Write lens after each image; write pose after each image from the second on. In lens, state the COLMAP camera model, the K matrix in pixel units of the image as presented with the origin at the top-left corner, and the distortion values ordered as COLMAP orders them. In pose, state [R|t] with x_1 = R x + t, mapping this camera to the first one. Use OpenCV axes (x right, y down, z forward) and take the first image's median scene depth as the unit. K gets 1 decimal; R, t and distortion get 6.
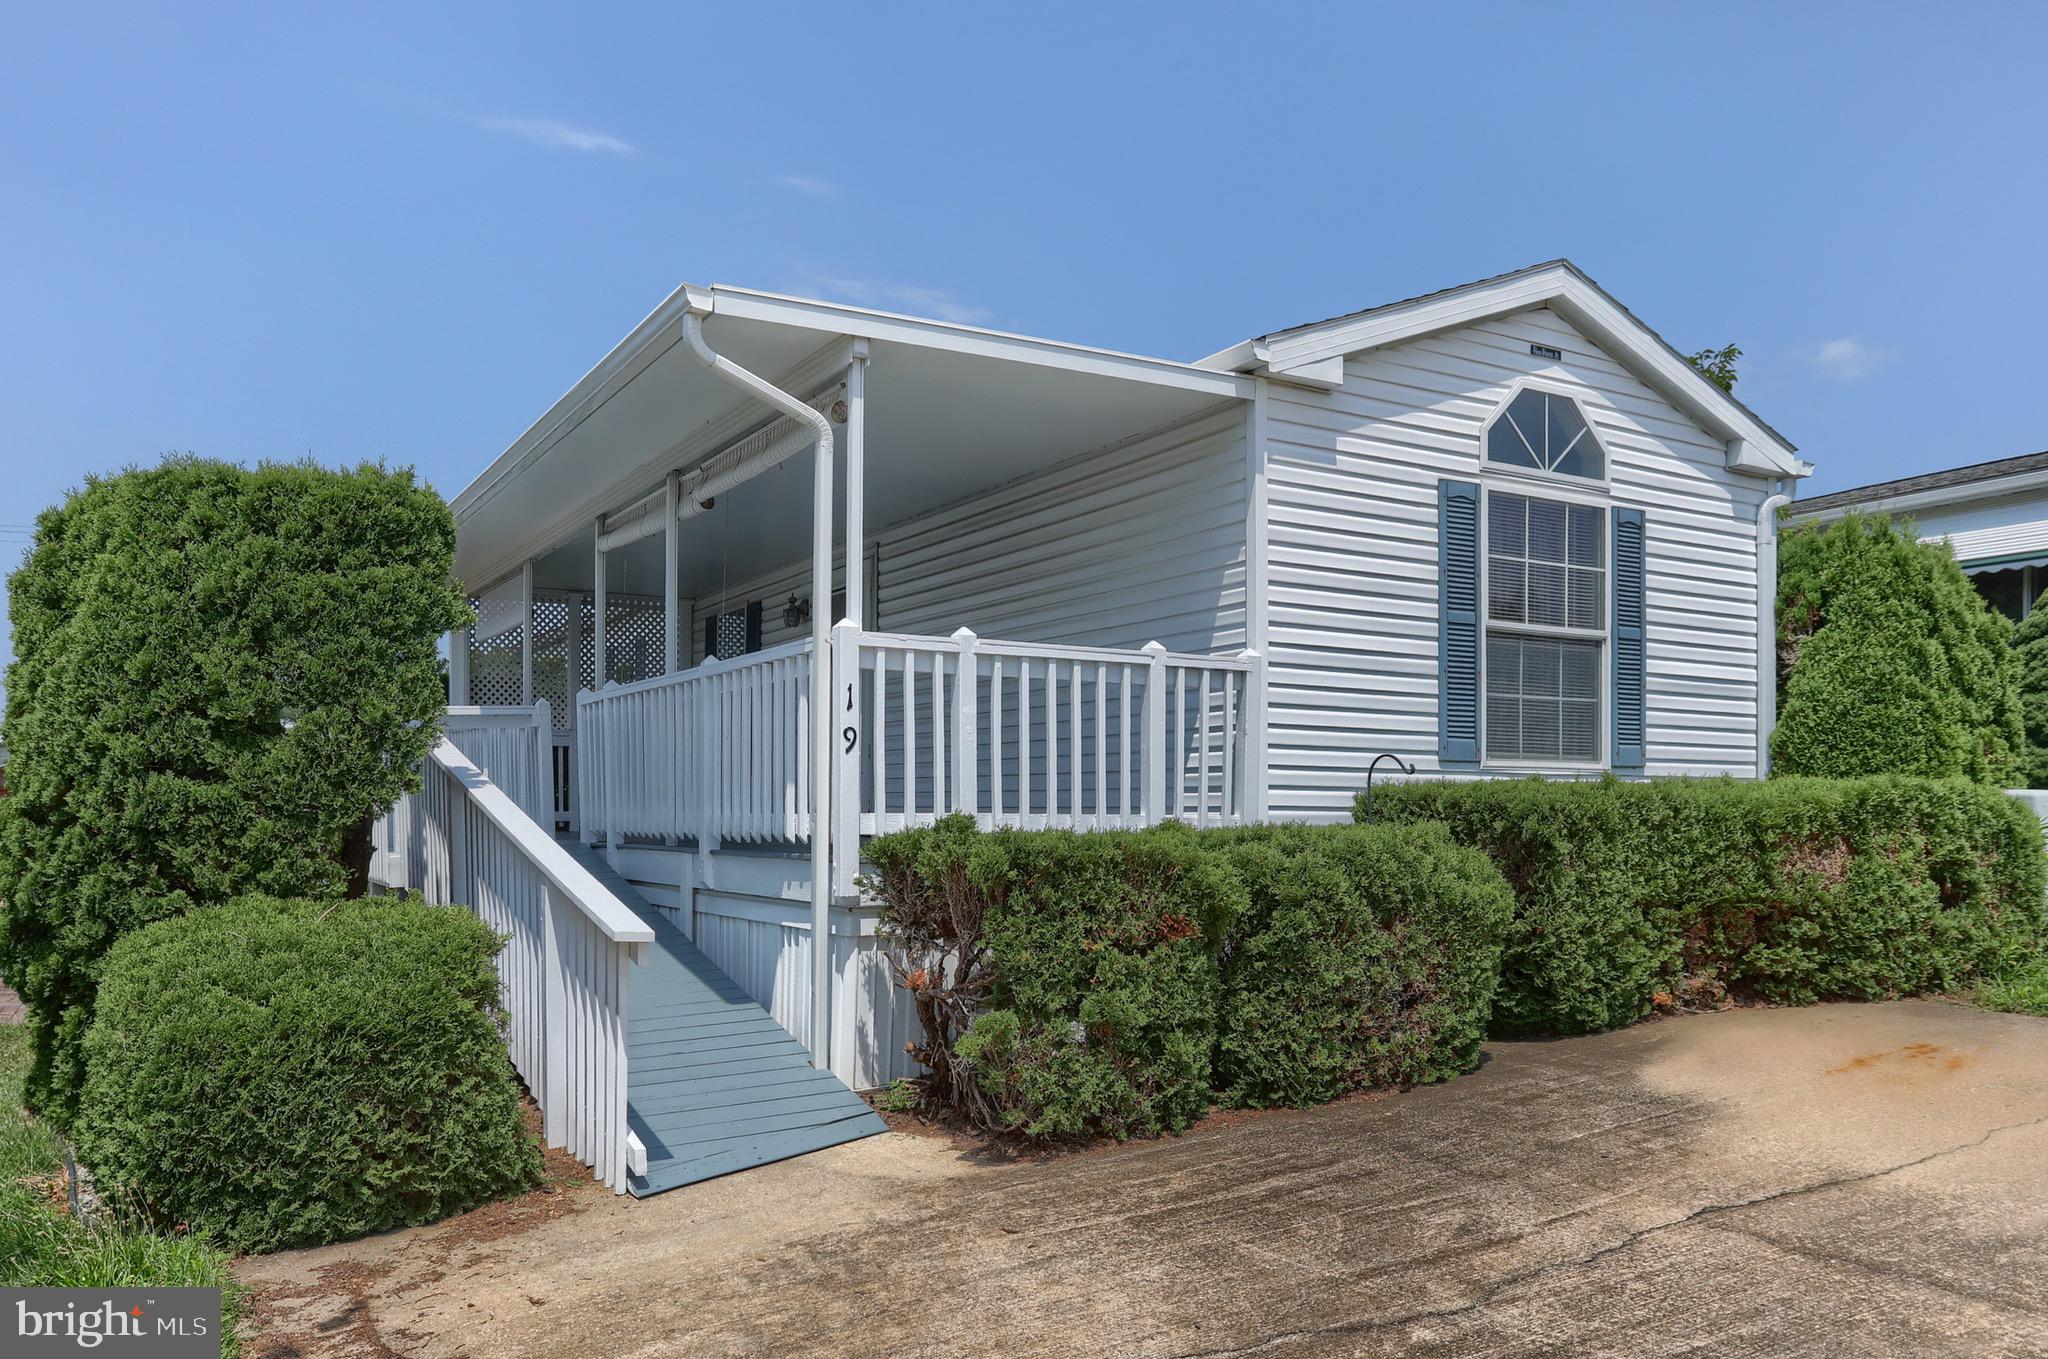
lens RADIAL K [[1536.5, 0, 1027.7], [0, 1536.5, 802.7], [0, 0, 1]] dist [-0.012394, 0.000019]
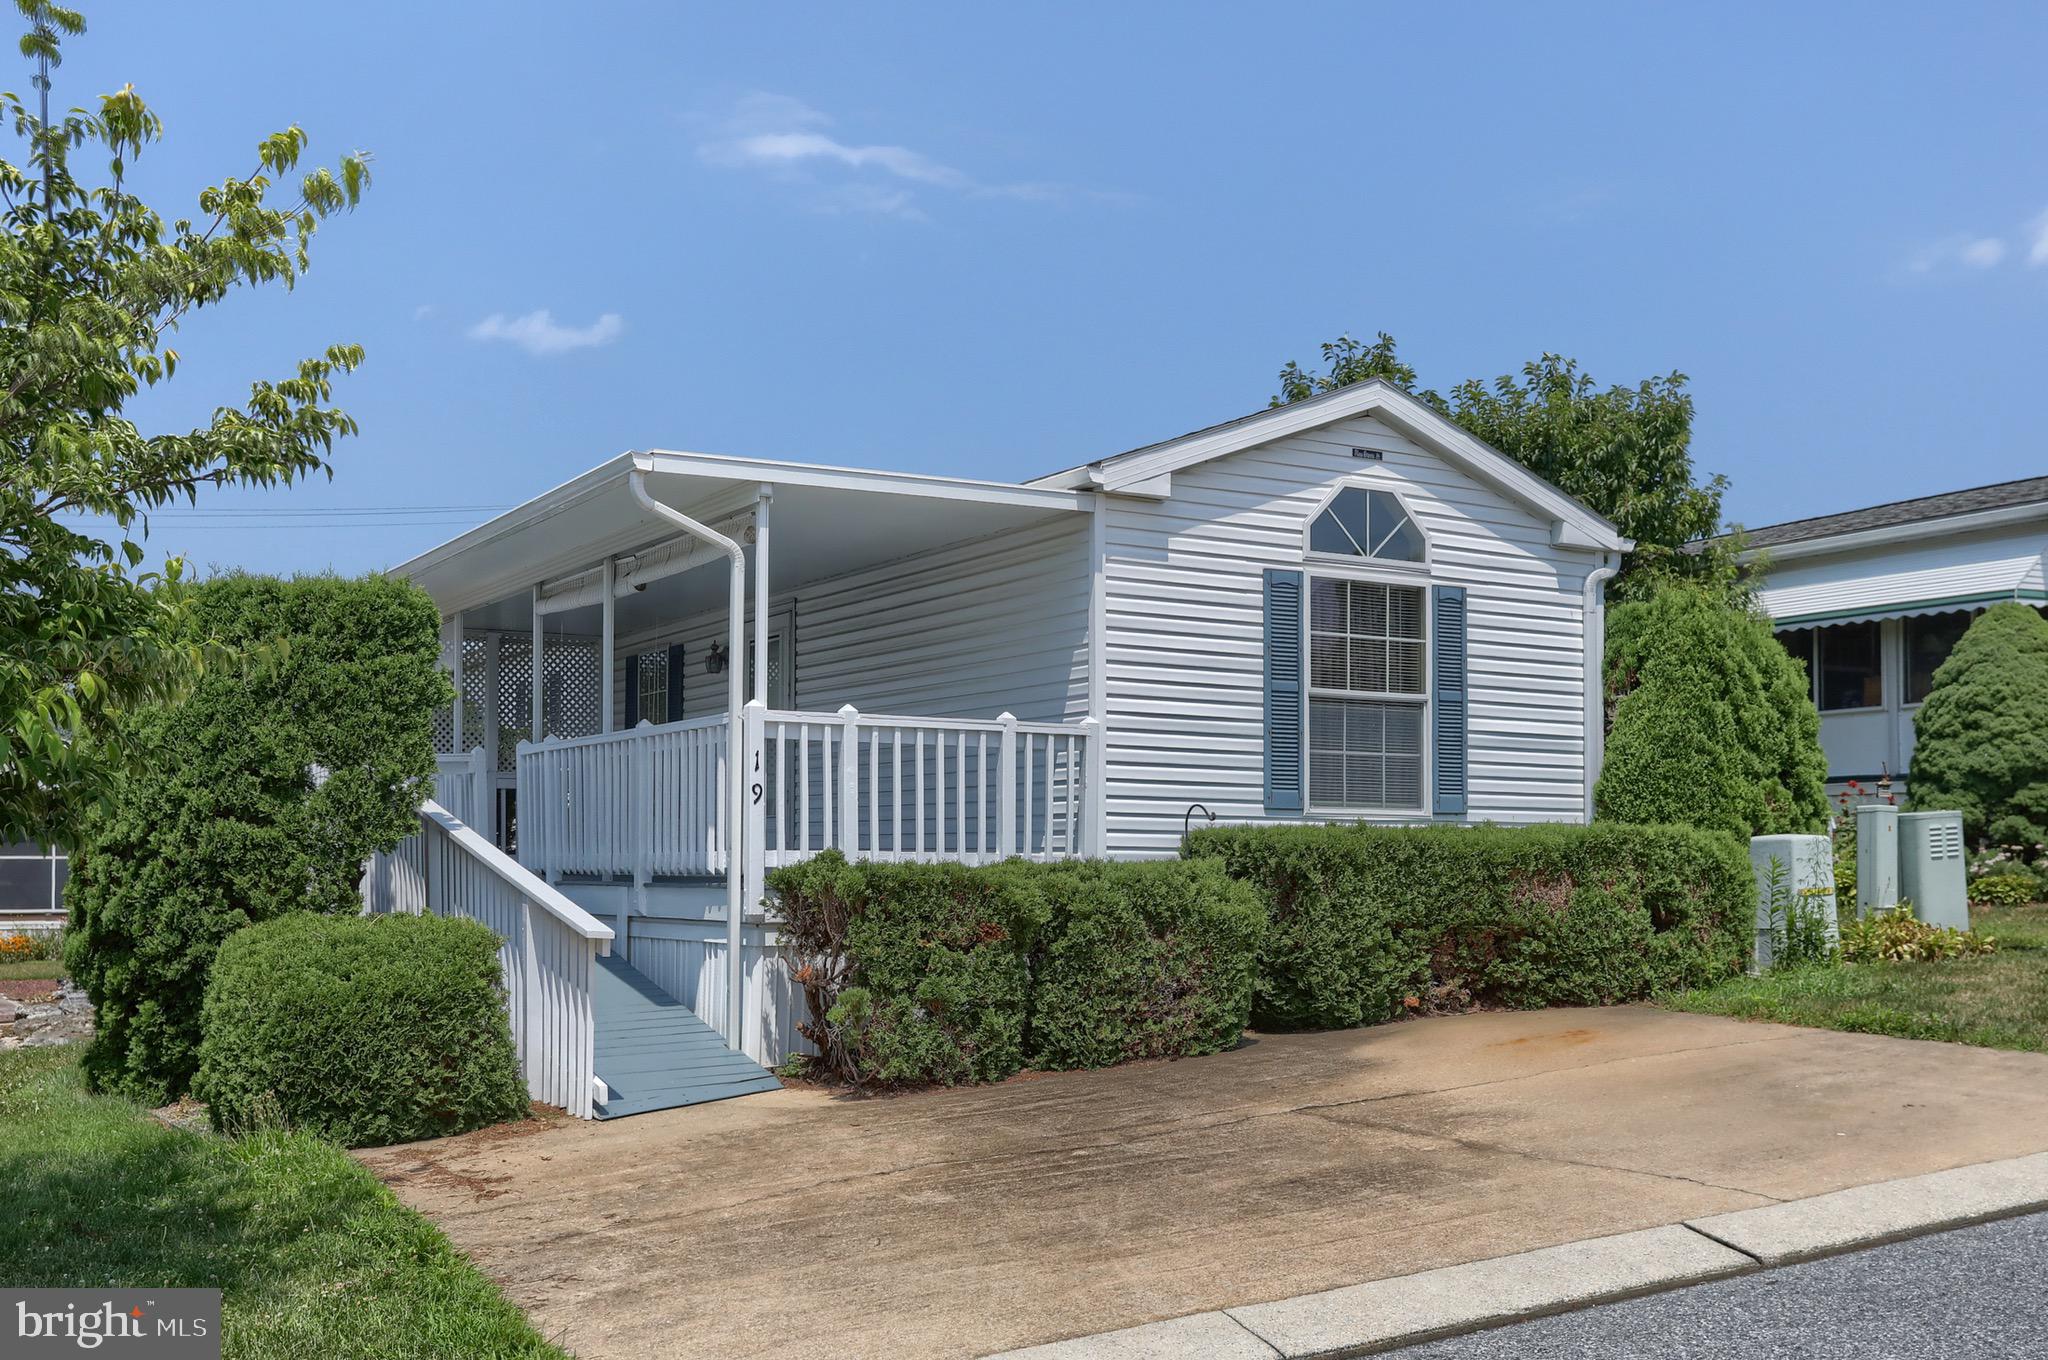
lens RADIAL K [[2039.1, 0, 1019.6], [0, 2039.1, 831.5], [0, 0, 1]] dist [0.010976, 0.003053]
pose [[0.999990, 0.001452, -0.004269, 0.107242], [-0.001496, 0.999946, -0.010306, 0.007811], [0.004253, 0.010312, 0.999938, -0.680707]]
